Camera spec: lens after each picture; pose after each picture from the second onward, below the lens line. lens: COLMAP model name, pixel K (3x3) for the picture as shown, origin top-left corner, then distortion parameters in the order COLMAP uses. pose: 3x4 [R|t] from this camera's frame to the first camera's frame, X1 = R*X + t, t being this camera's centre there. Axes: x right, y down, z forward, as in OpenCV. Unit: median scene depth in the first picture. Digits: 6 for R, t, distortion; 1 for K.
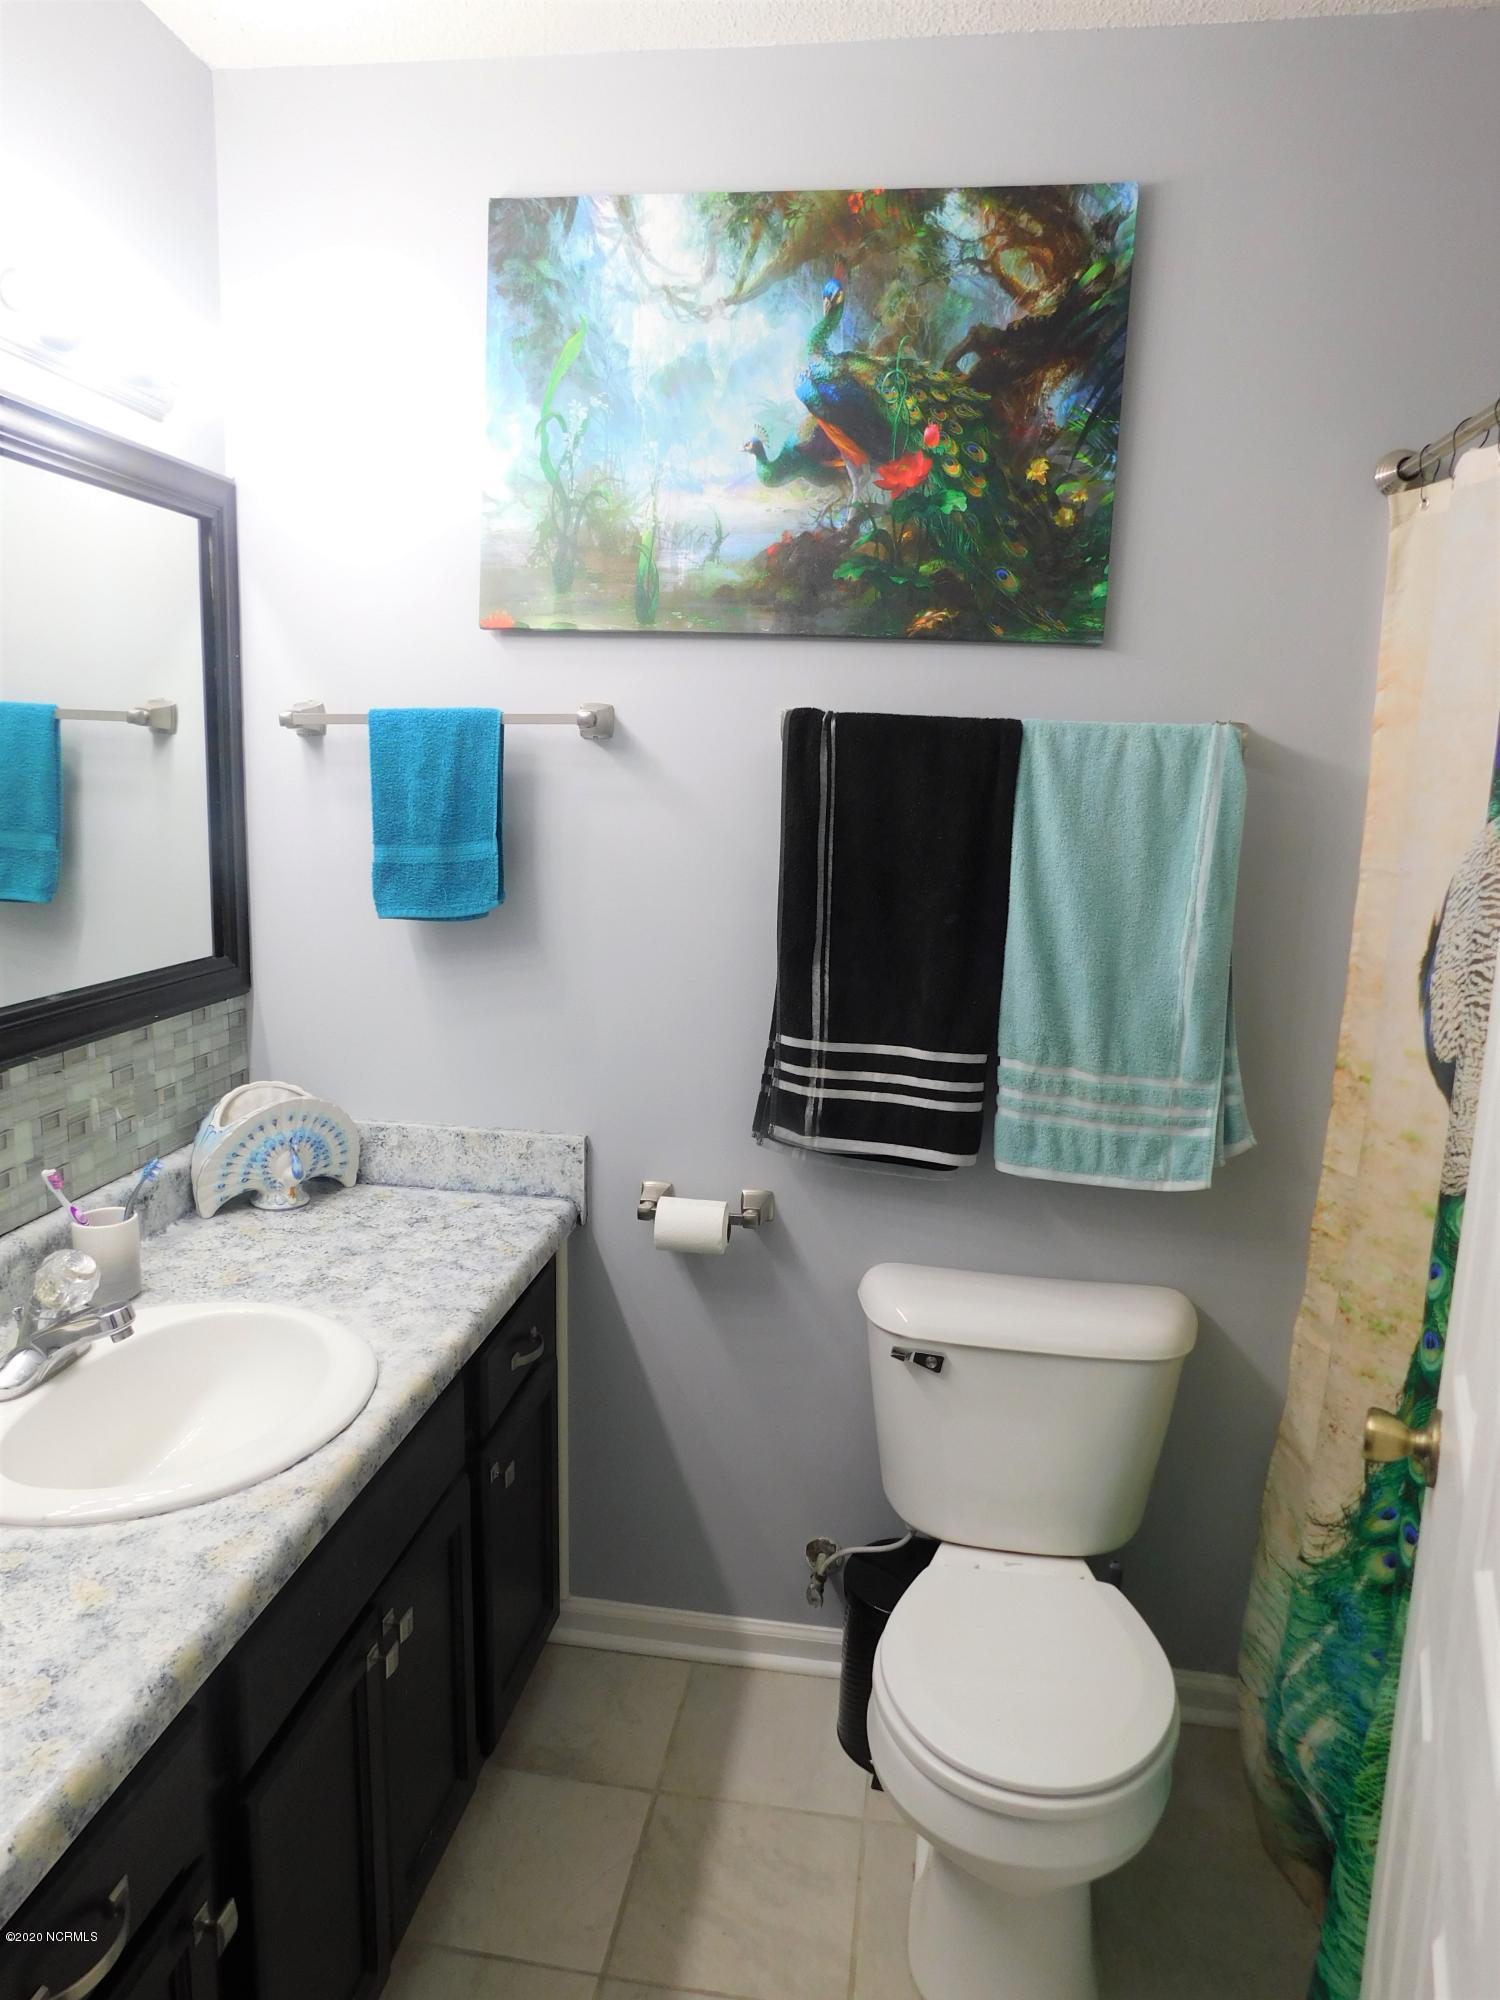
lens RADIAL K [[1332.0, 0, 735.1], [0, 1332.0, 1058.5], [0, 0, 1]] dist [-0.057461, 0.049393]
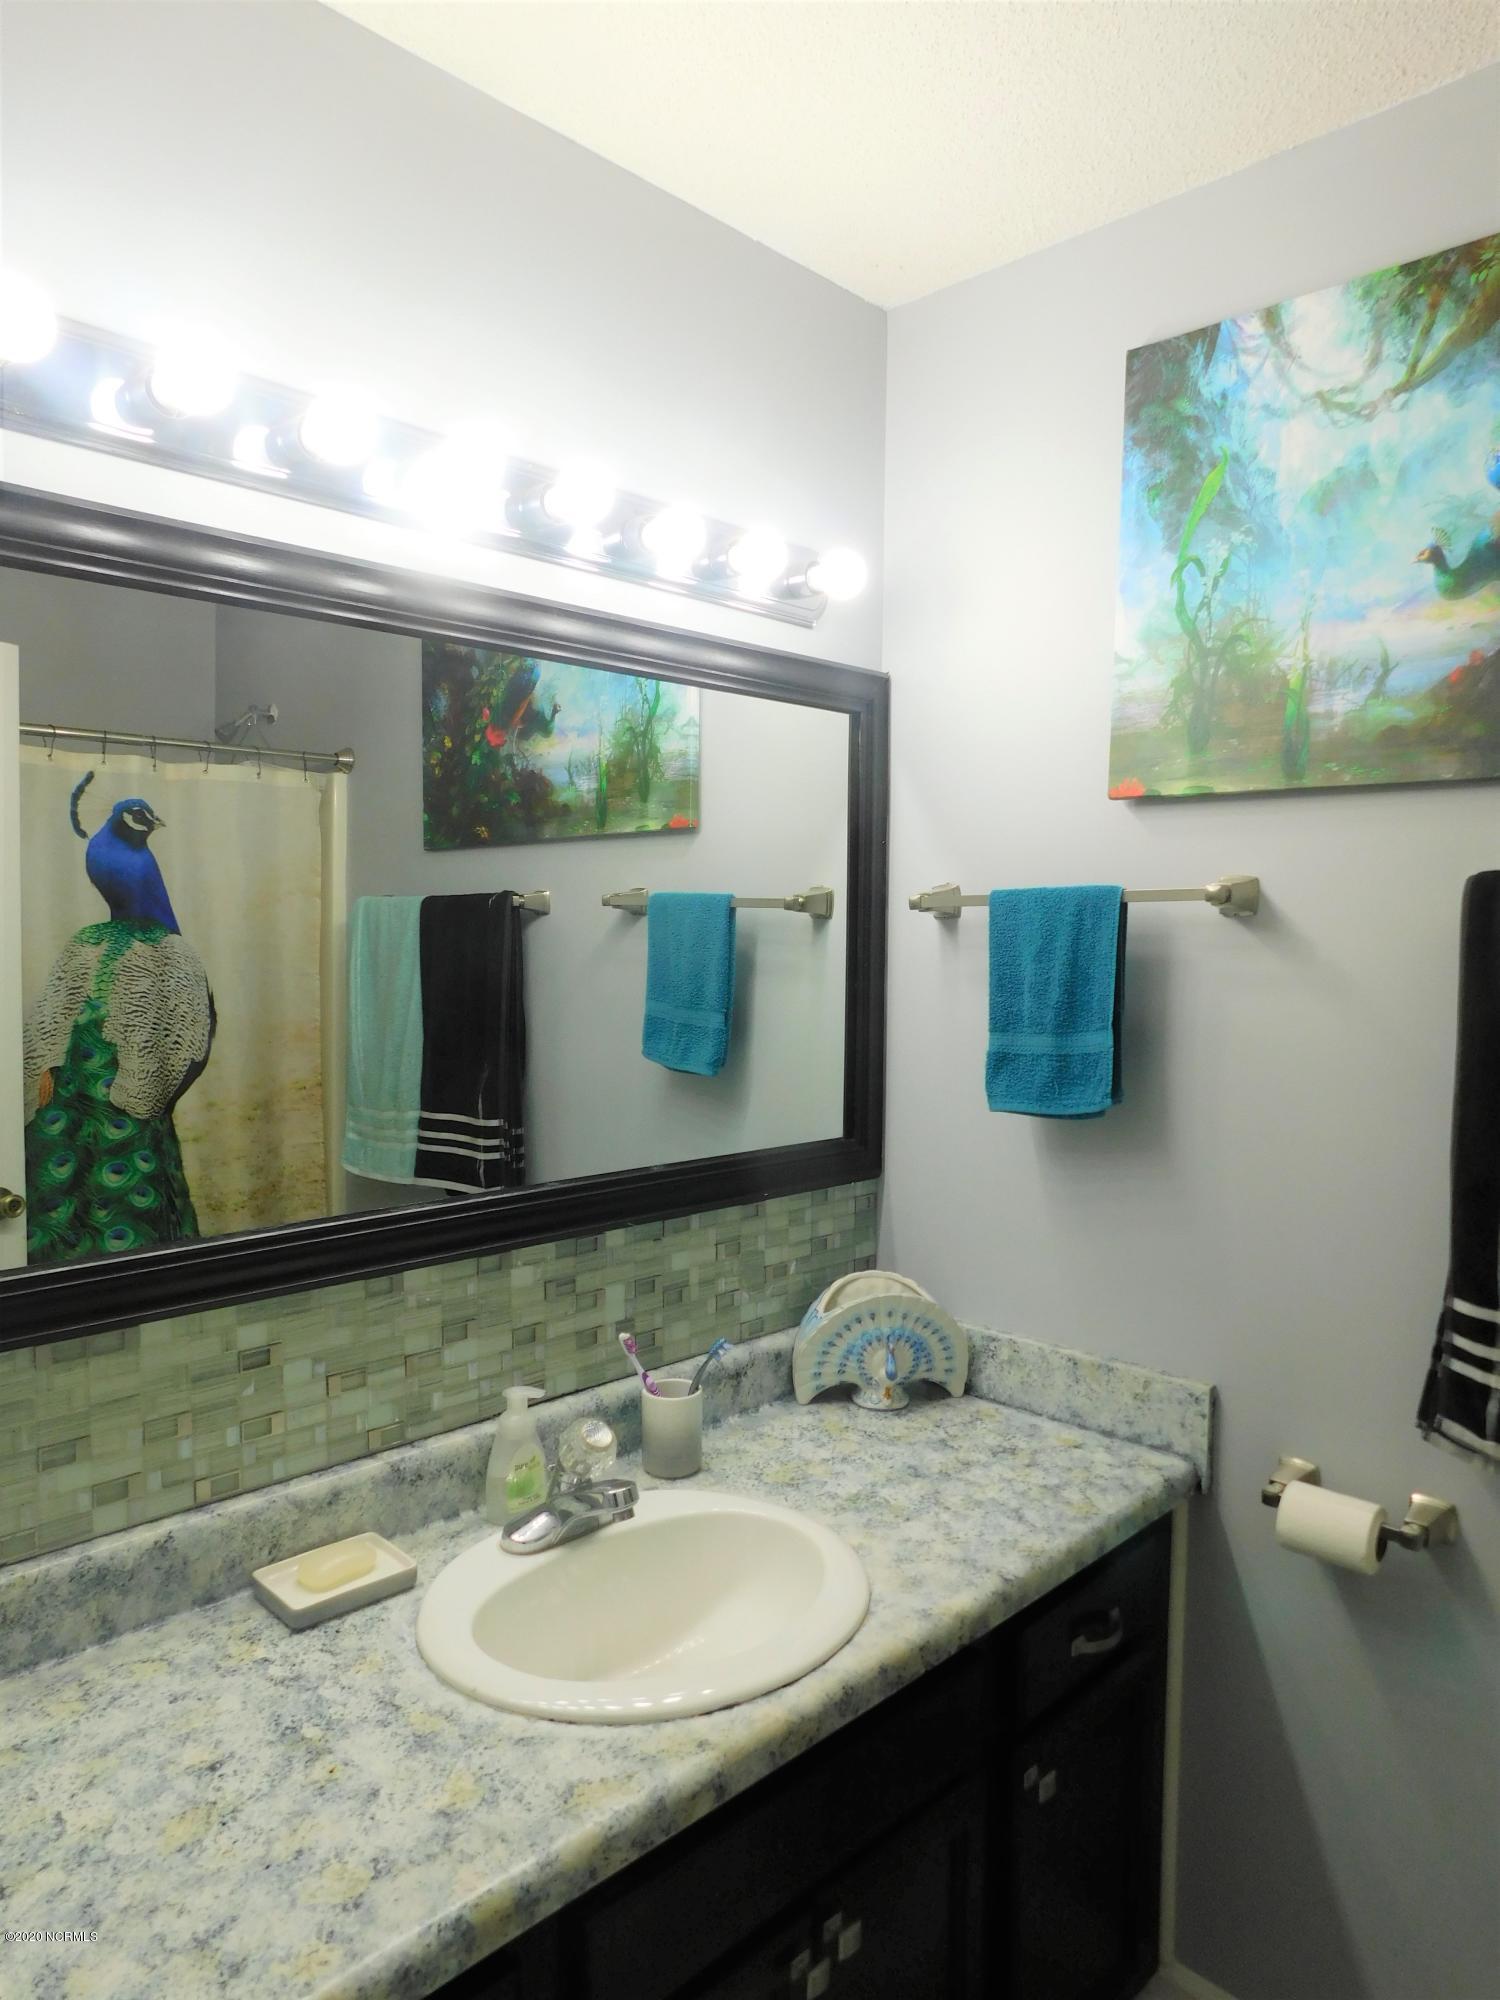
lens RADIAL K [[1332.0, 0, 758.7], [0, 1332.0, 1039.5], [0, 0, 1]] dist [-0.057461, 0.049393]
pose [[0.812823, 0.029051, -0.581786, 0.147683], [-0.114555, 0.987224, -0.110751, -0.035812], [0.571136, 0.156668, 0.805766, 0.162200]]
